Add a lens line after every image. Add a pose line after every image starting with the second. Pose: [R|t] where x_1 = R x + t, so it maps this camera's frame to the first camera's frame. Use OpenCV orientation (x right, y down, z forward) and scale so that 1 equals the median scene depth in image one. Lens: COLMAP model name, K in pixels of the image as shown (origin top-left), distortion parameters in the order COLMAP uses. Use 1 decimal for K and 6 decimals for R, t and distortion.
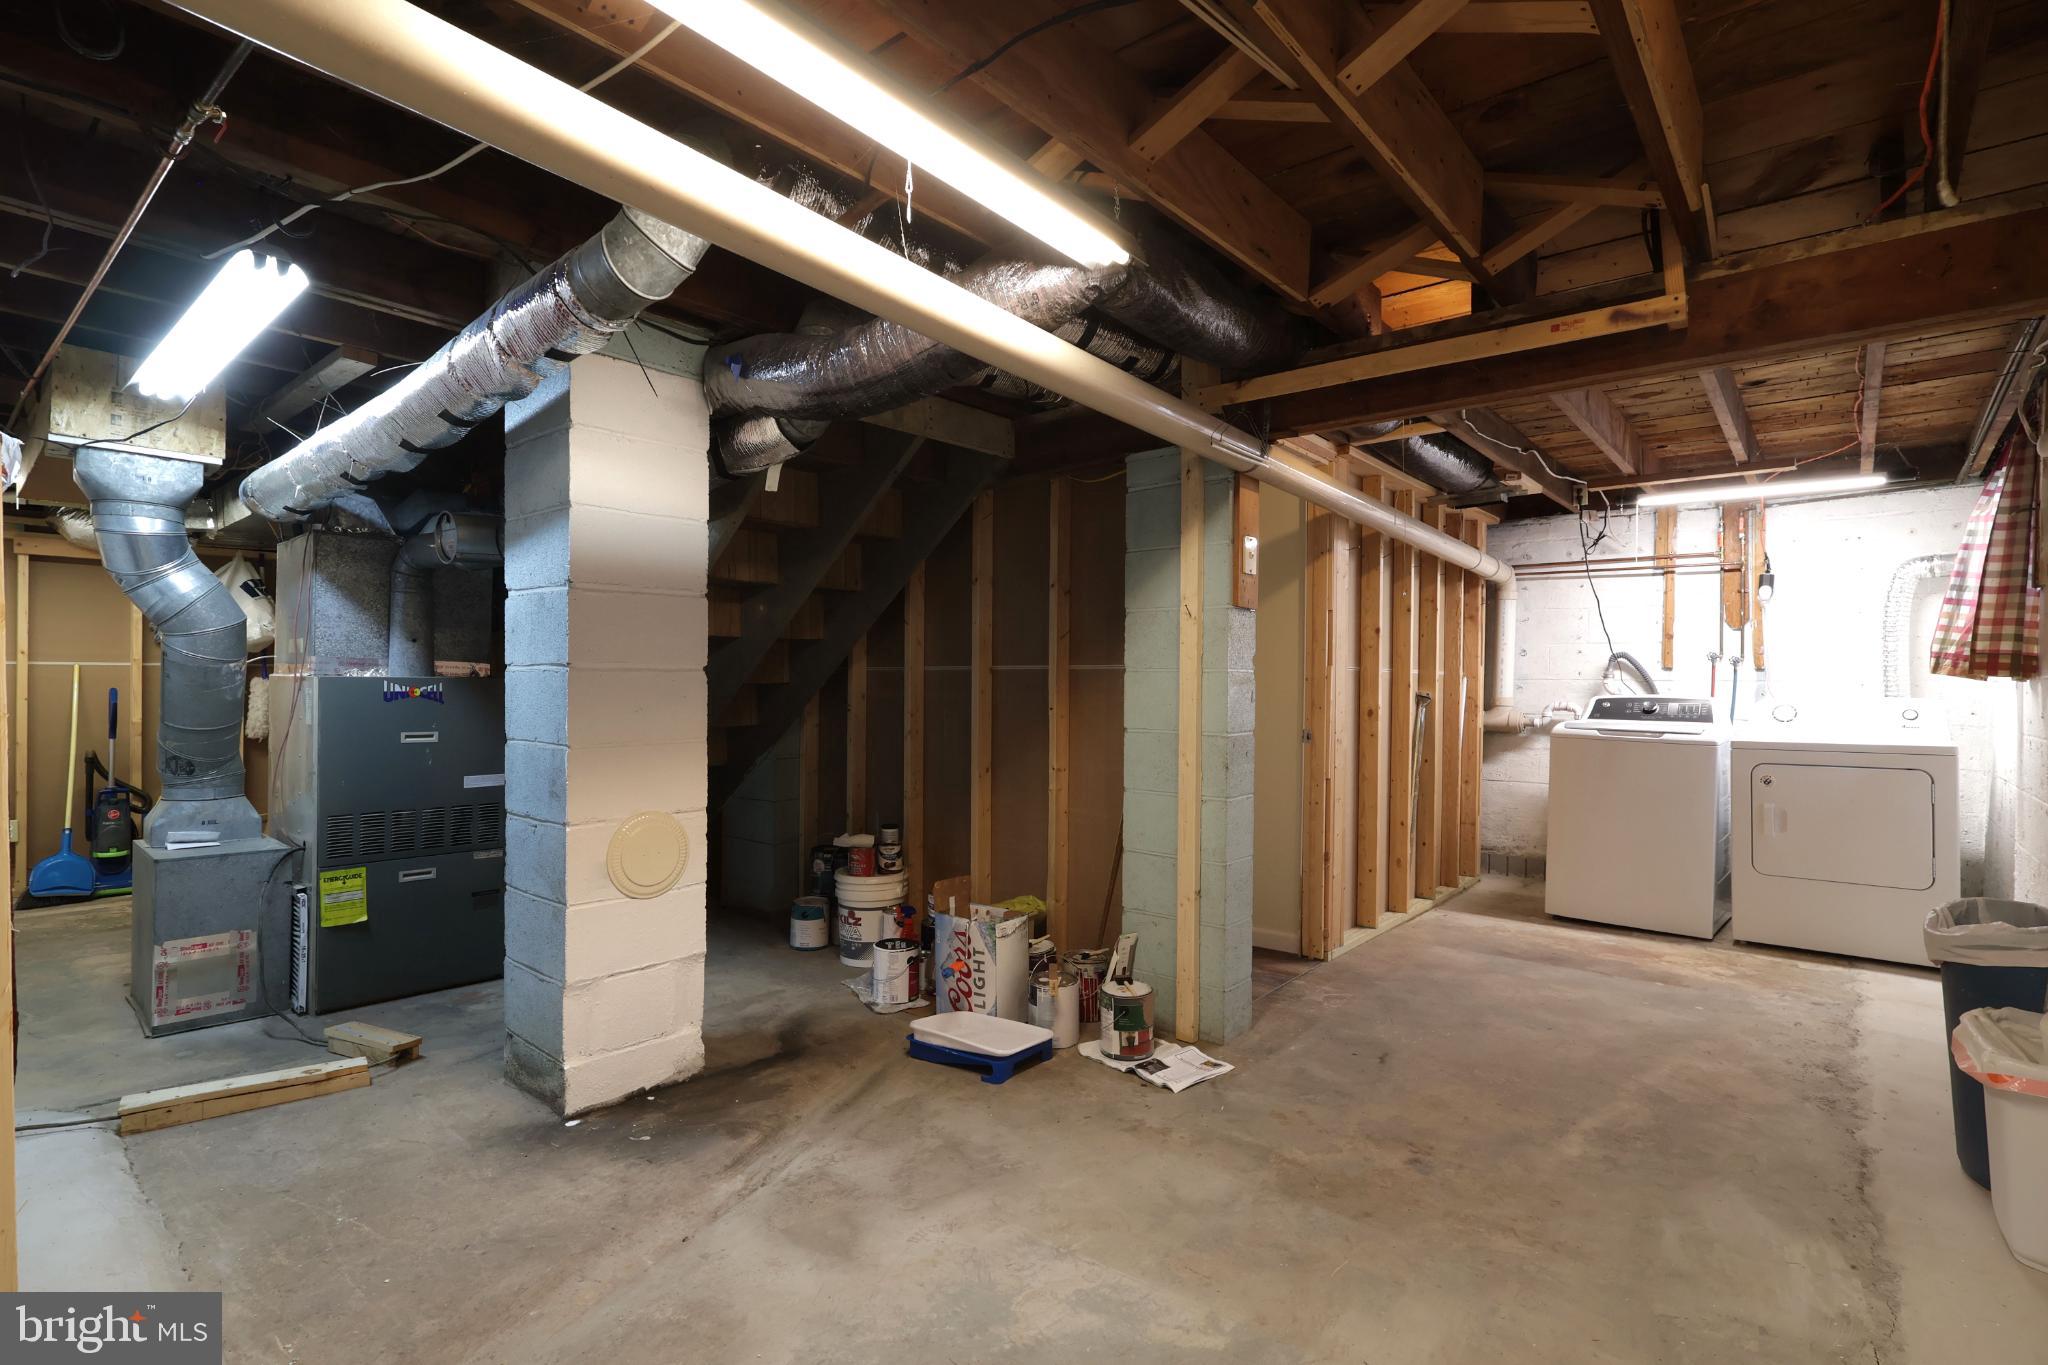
lens RADIAL K [[993.1, 0, 1024.0], [0, 993.1, 682.5], [0, 0, 1]] dist [0.000993, 0.000073]
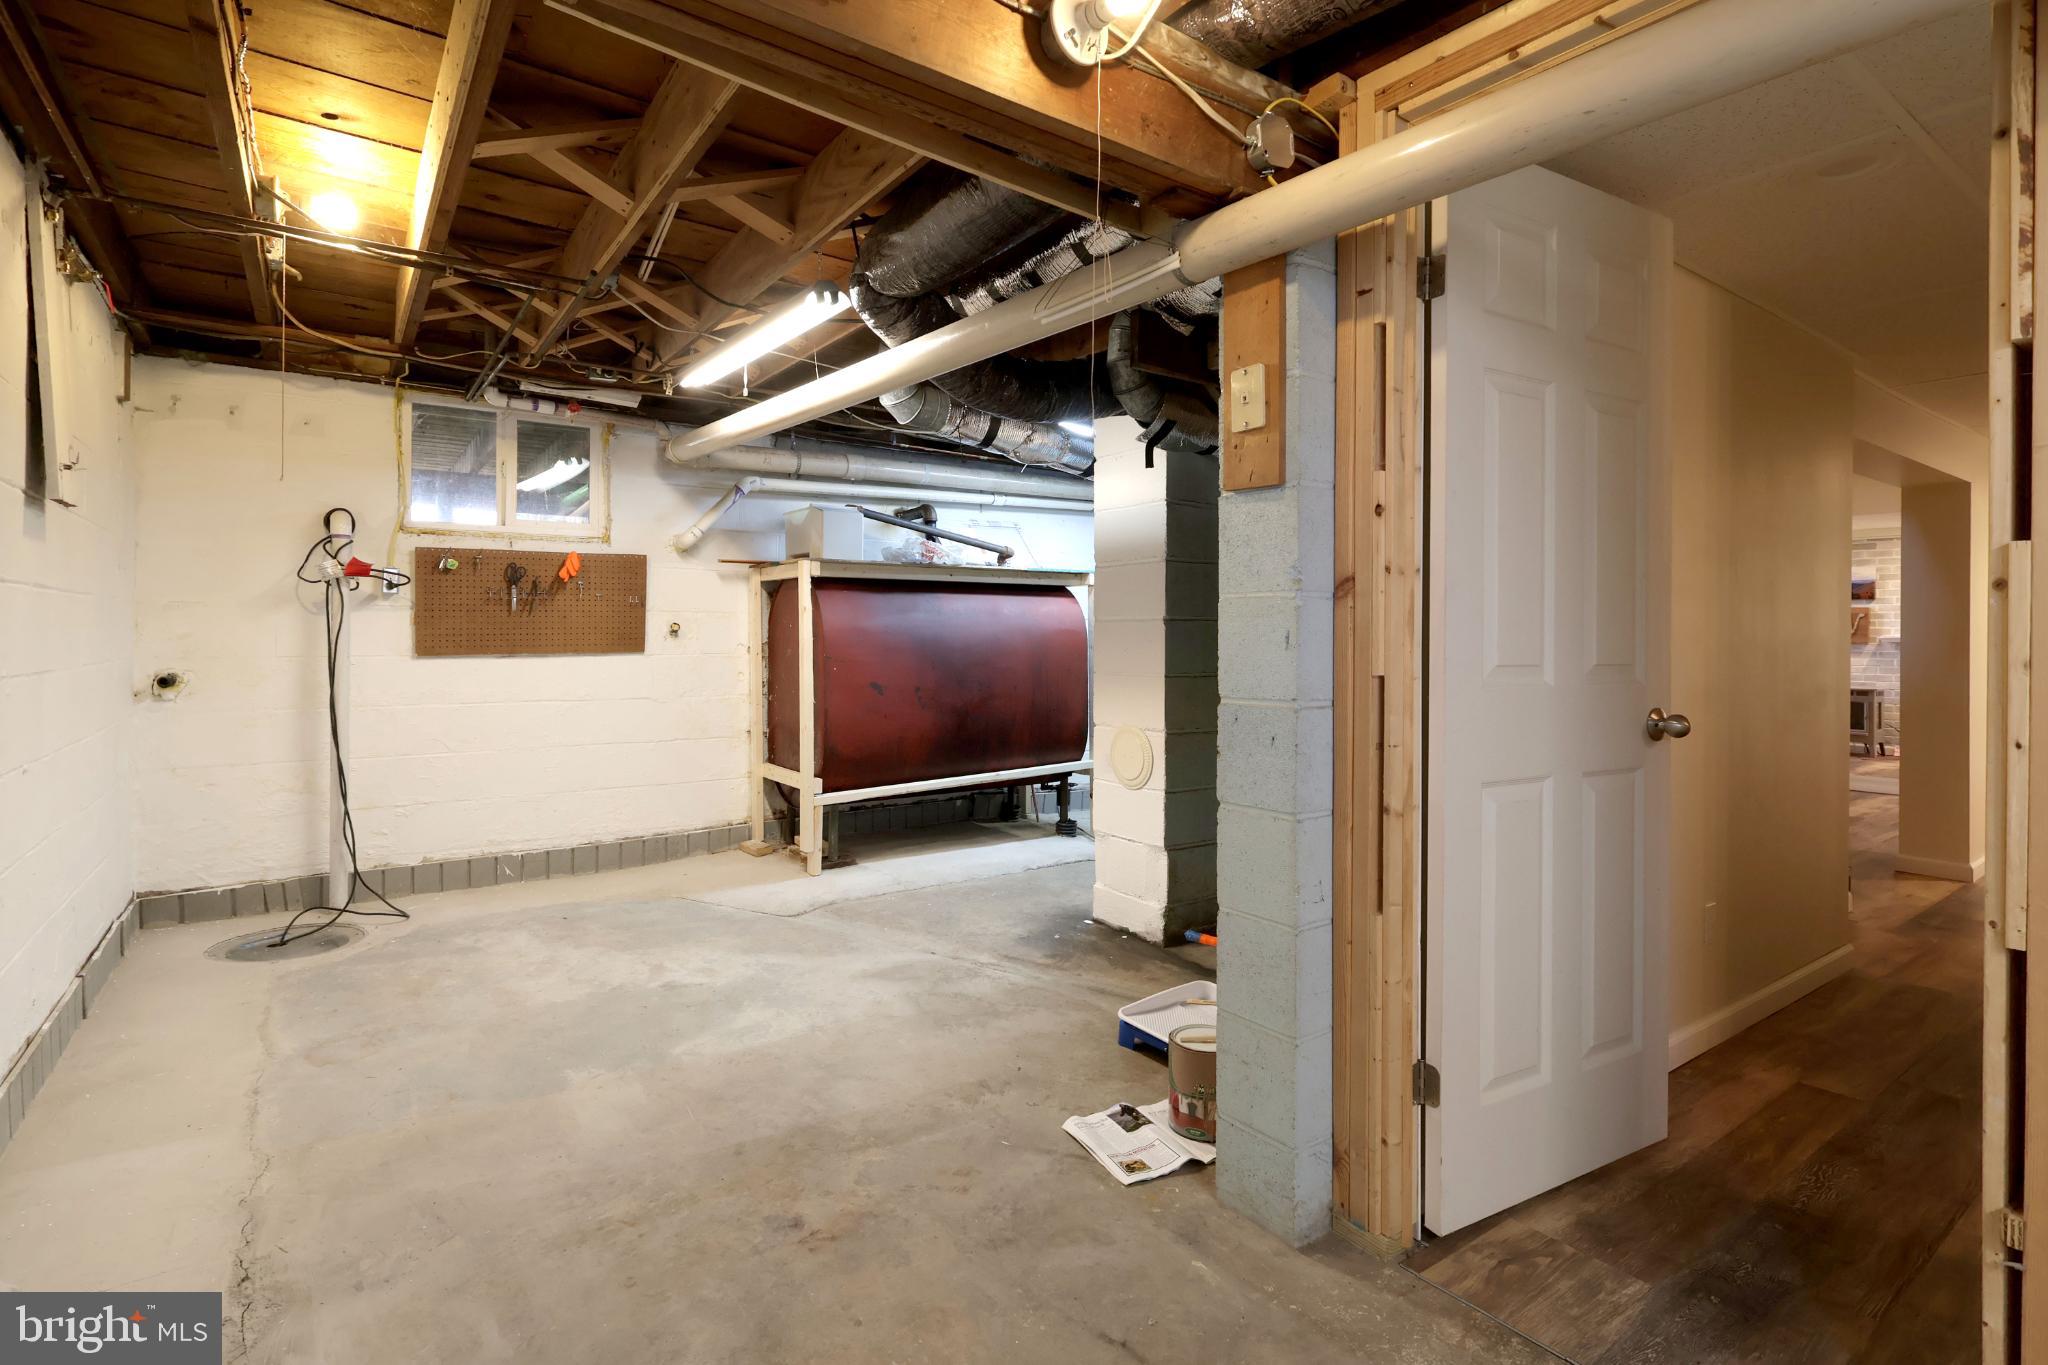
lens RADIAL K [[965.4, 0, 1024.2], [0, 965.4, 675.4], [0, 0, 1]] dist [0.001486, 0.000145]
pose [[-0.251549, 0.028218, -0.967433, 1.058427], [-0.003335, 0.999544, 0.030021, 0.014804], [0.967839, 0.010778, -0.251340, 1.330985]]
